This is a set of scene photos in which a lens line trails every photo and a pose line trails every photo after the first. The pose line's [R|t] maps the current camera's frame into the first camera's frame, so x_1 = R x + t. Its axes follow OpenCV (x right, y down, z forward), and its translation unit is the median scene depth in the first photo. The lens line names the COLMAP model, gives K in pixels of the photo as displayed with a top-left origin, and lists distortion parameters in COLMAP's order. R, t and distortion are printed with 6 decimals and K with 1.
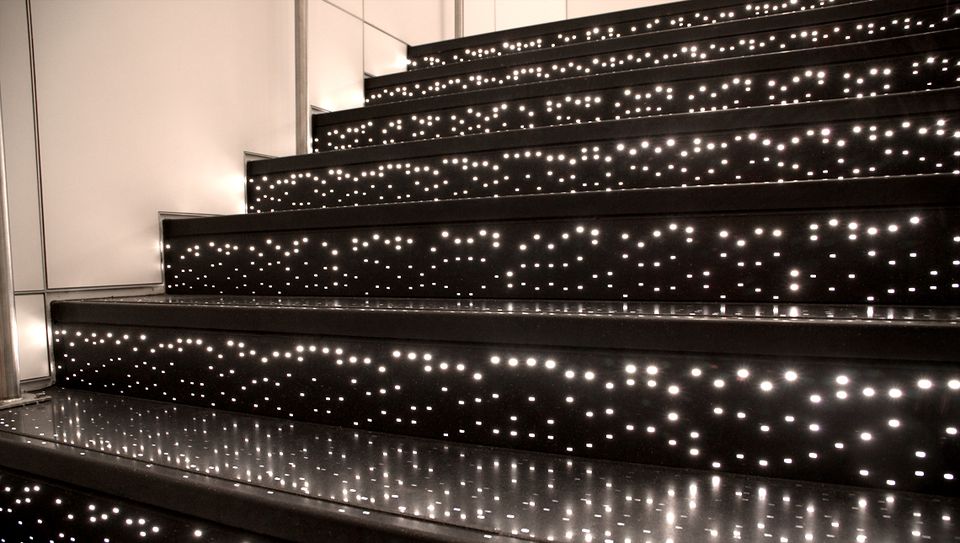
lens RADIAL K [[670.5, 0, 479.5], [0, 670.5, 338.2], [0, 0, 1]] dist [-0.130568, 0.089296]
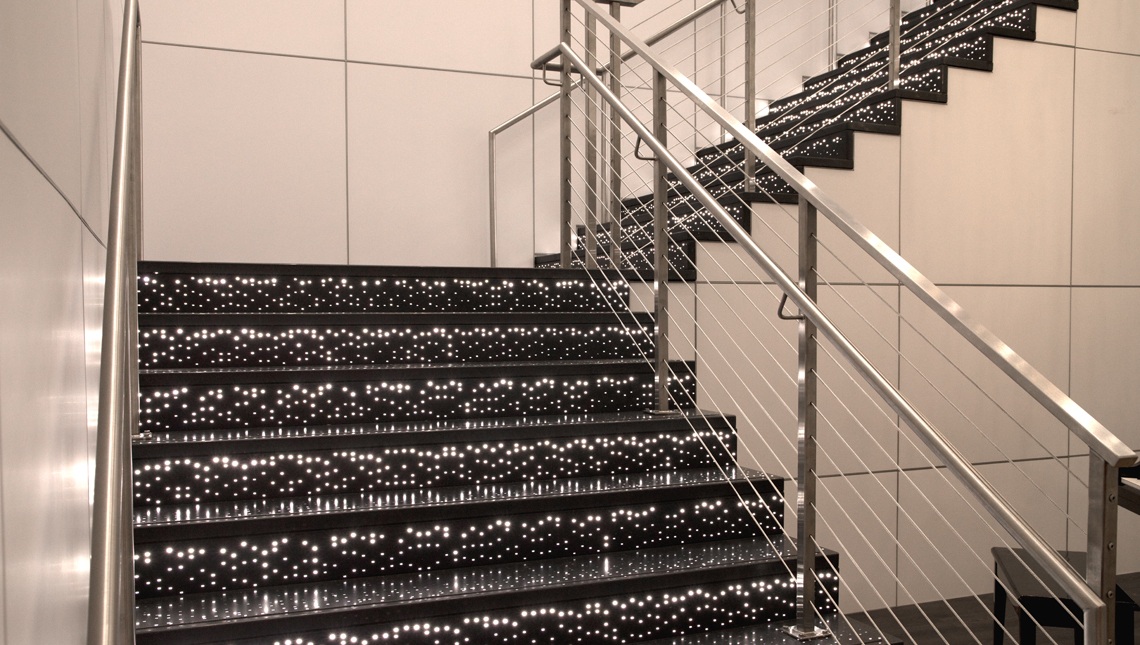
lens RADIAL K [[1191.0, 0, 647.4], [0, 1191.0, 323.1], [0, 0, 1]] dist [-0.051344, 0.033319]
pose [[0.589726, -0.016543, 0.807434, -1.814520], [0.062553, 0.997722, -0.025245, -0.501569], [-0.805177, 0.065394, 0.589418, -0.988063]]
